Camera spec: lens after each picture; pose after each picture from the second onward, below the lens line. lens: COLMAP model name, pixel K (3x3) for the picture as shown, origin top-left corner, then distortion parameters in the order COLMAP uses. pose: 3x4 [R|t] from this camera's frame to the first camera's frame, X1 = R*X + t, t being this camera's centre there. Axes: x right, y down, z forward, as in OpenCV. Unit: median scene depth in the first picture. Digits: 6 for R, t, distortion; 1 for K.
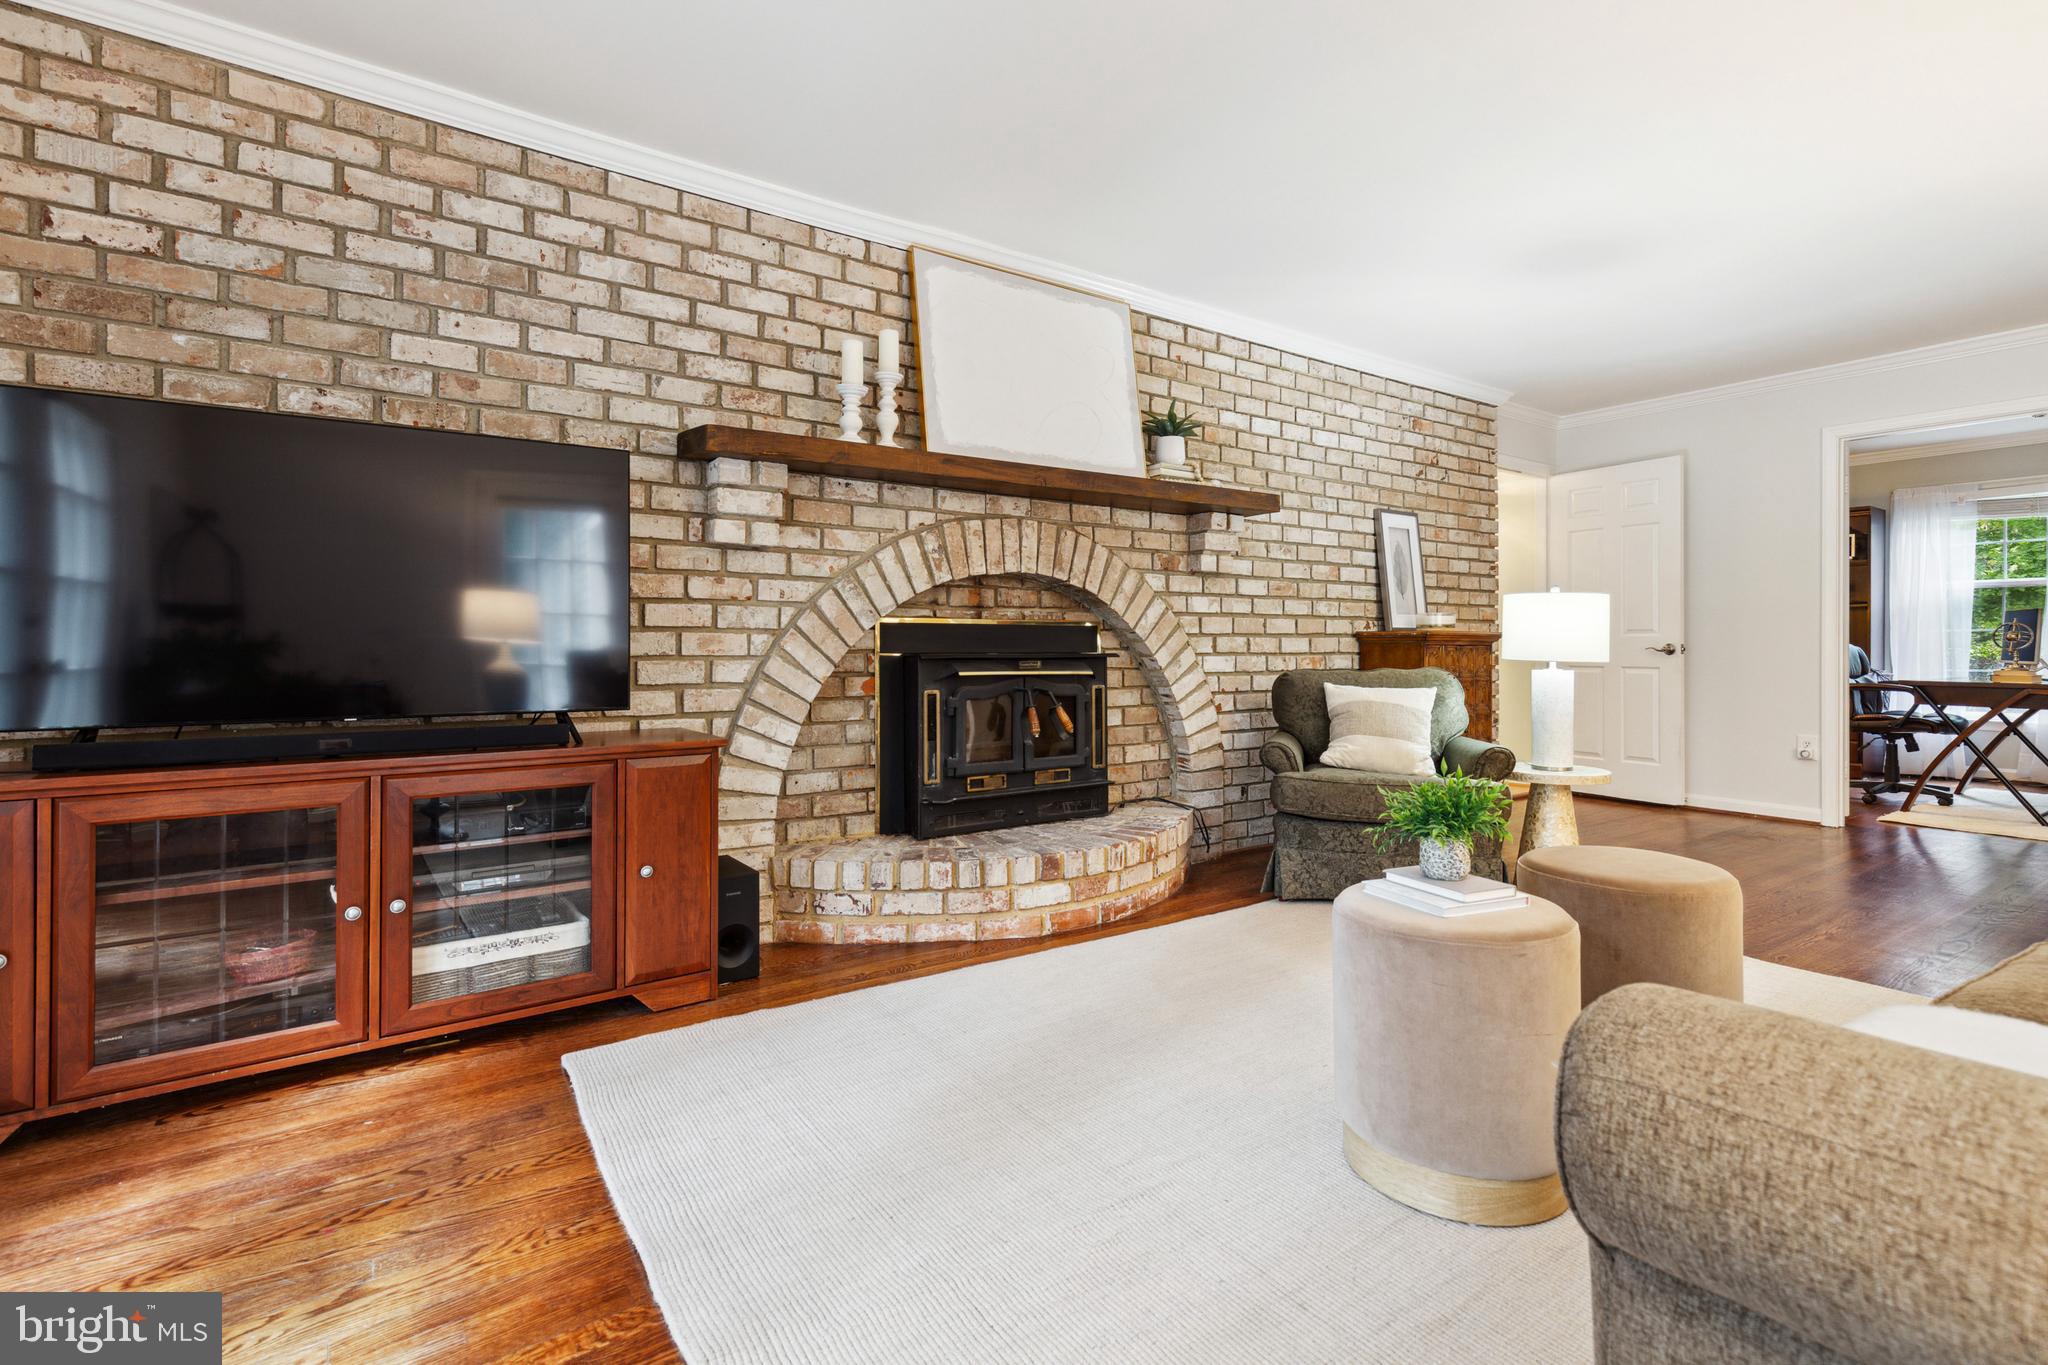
lens RADIAL K [[943.2, 0, 1025.2], [0, 943.2, 665.4], [0, 0, 1]] dist [0.004605, -0.001380]
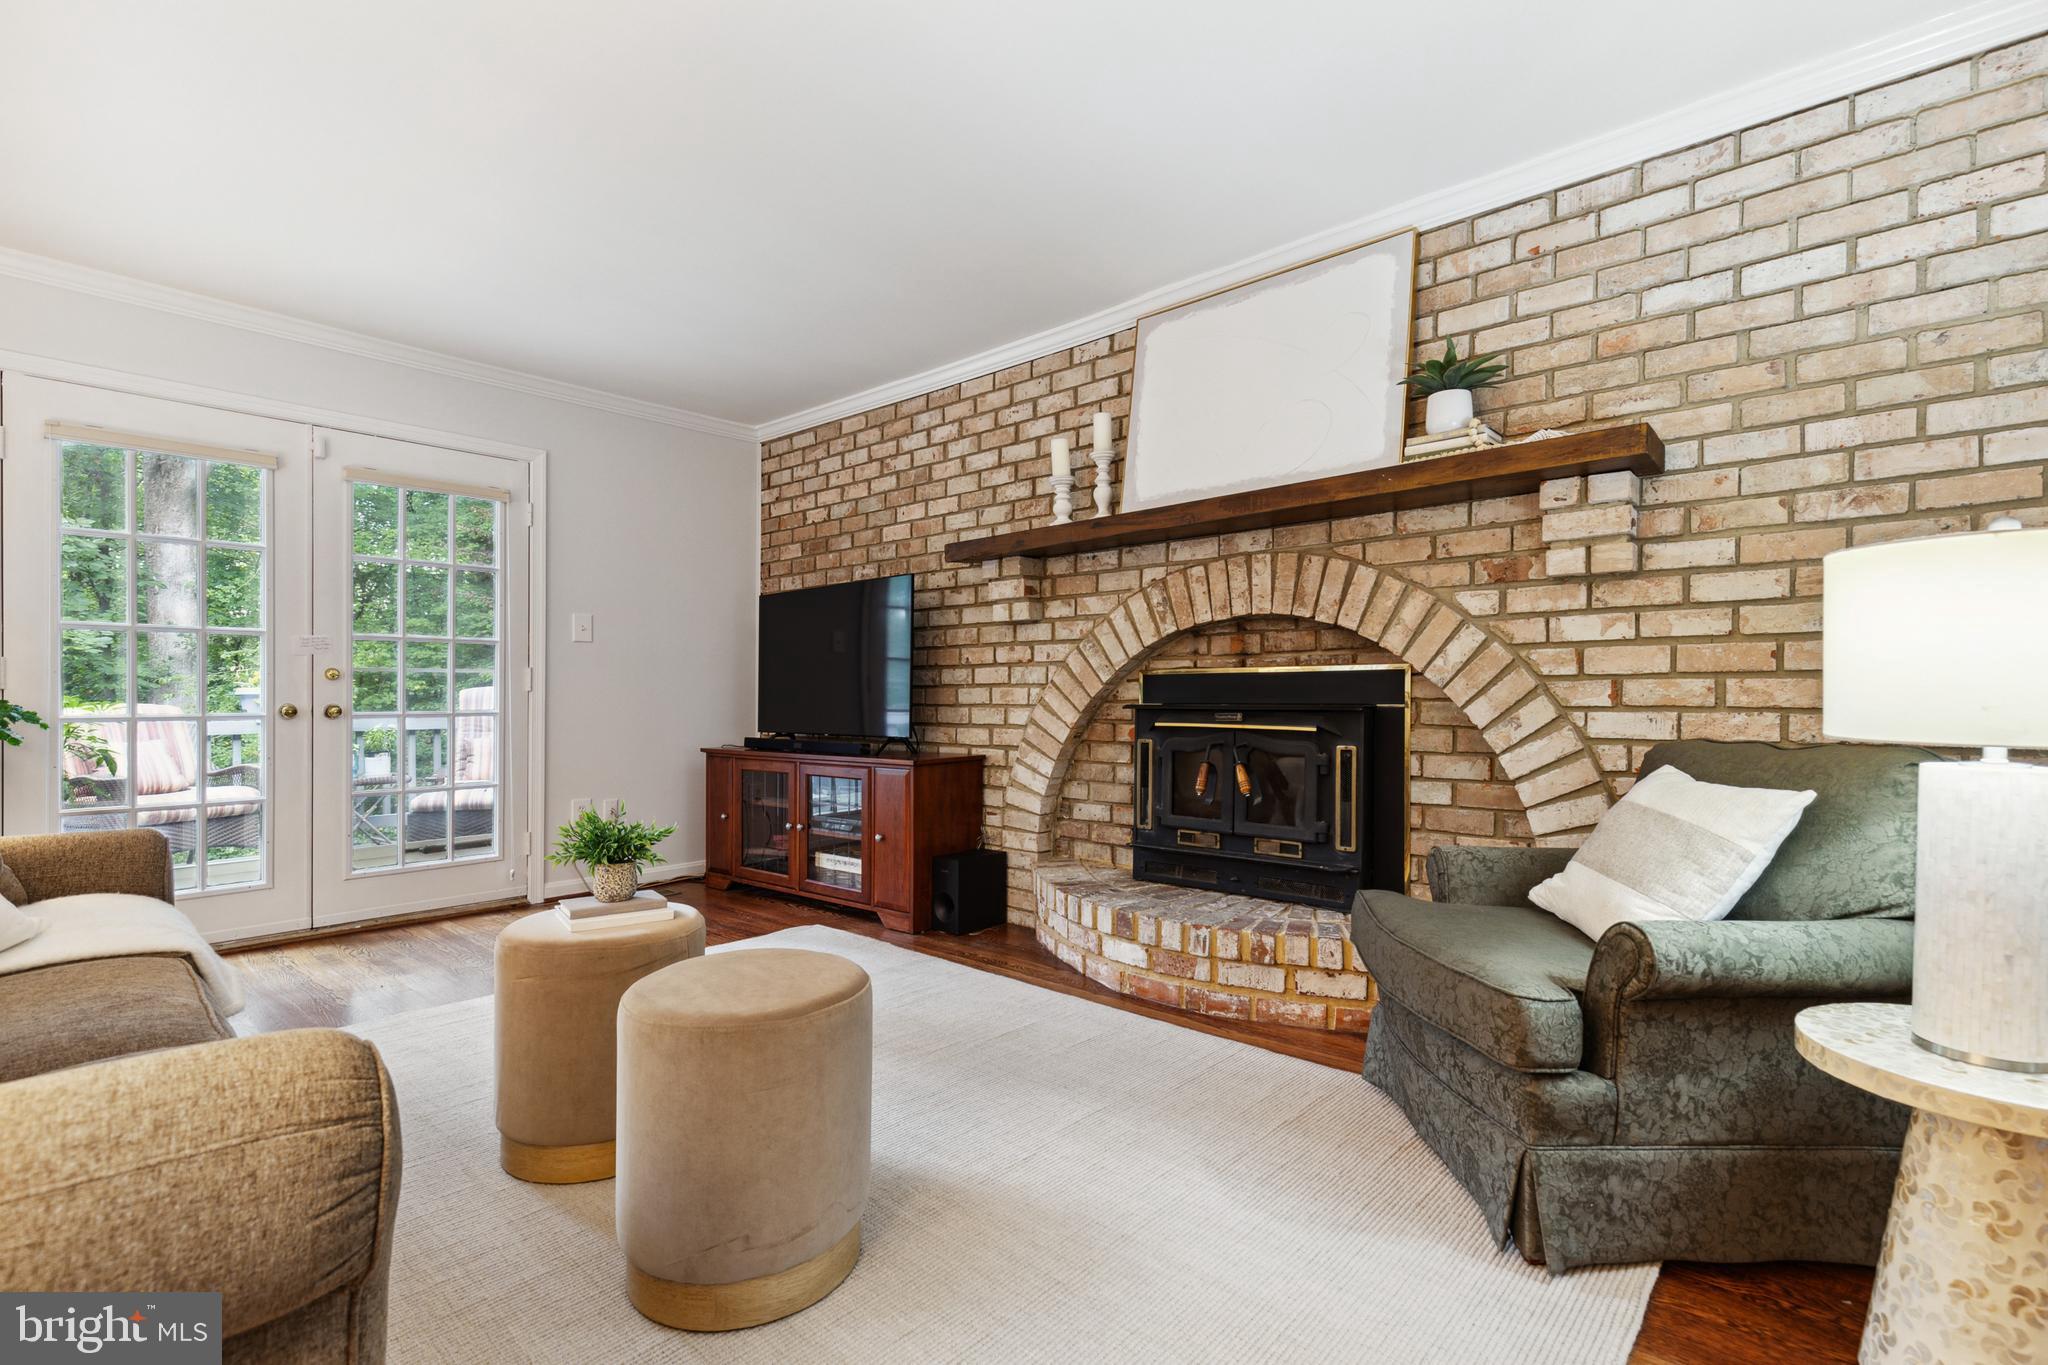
lens RADIAL K [[943.2, 0, 1028.1], [0, 943.2, 714.1], [0, 0, 1]] dist [0.004605, -0.001380]
pose [[0.233713, 0.019260, -0.972115, 0.877729], [-0.012641, 0.999779, 0.016769, -0.017135], [0.972223, 0.008369, 0.233905, 0.625327]]
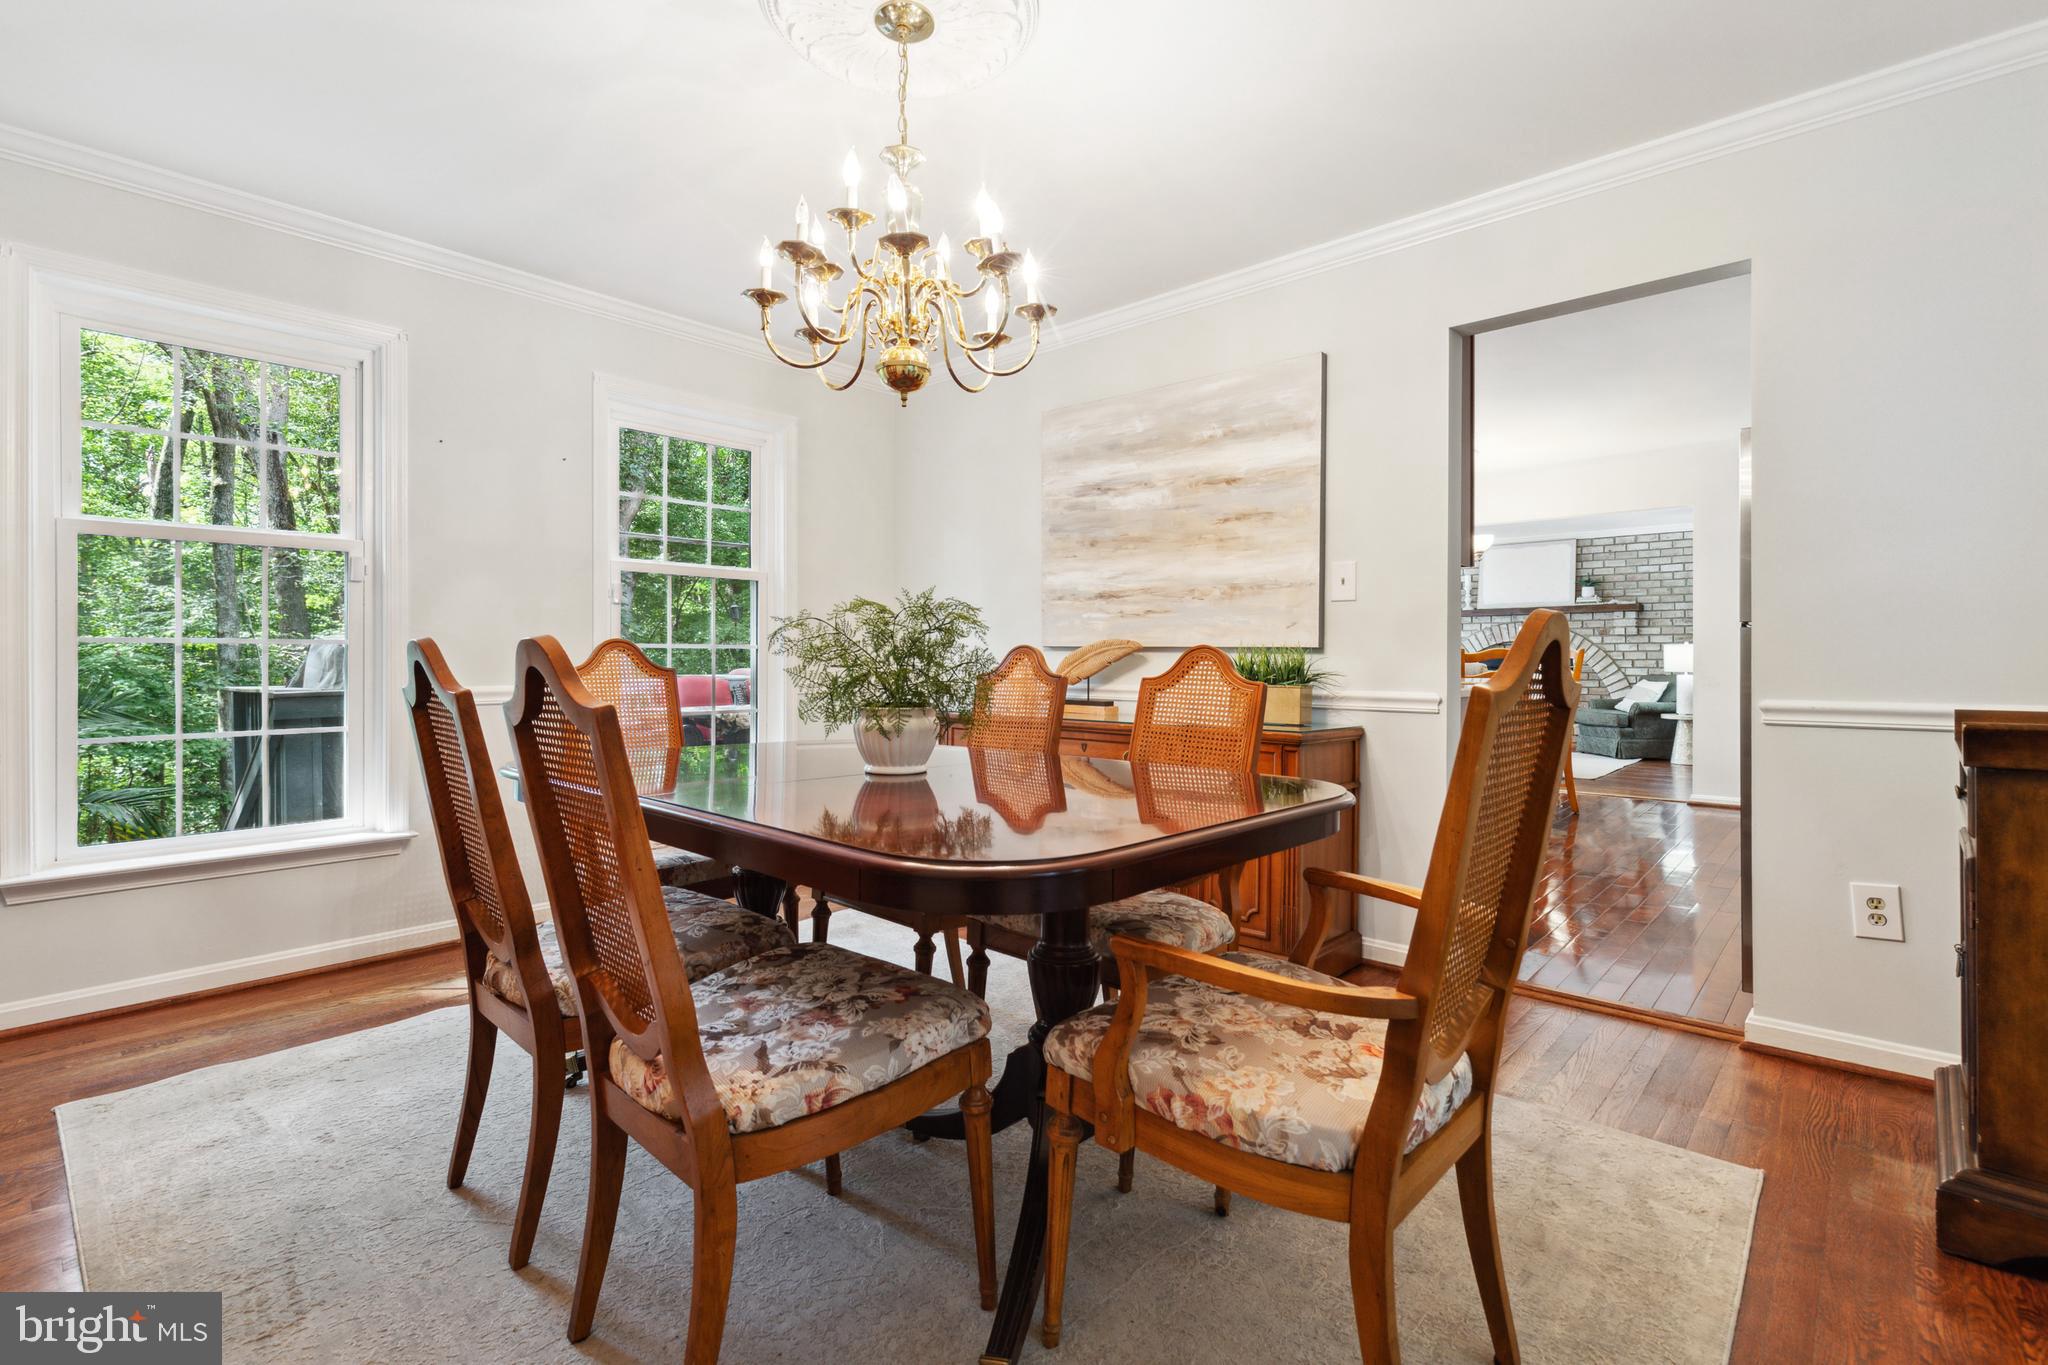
lens RADIAL K [[943.2, 0, 1017.4], [0, 943.2, 649.4], [0, 0, 1]] dist [0.004605, -0.001380]
pose [[0.215793, -0.002605, -0.976436, 2.813870], [-0.009072, 0.999948, -0.004672, -0.041235], [0.976397, 0.009867, 0.215758, -1.351215]]
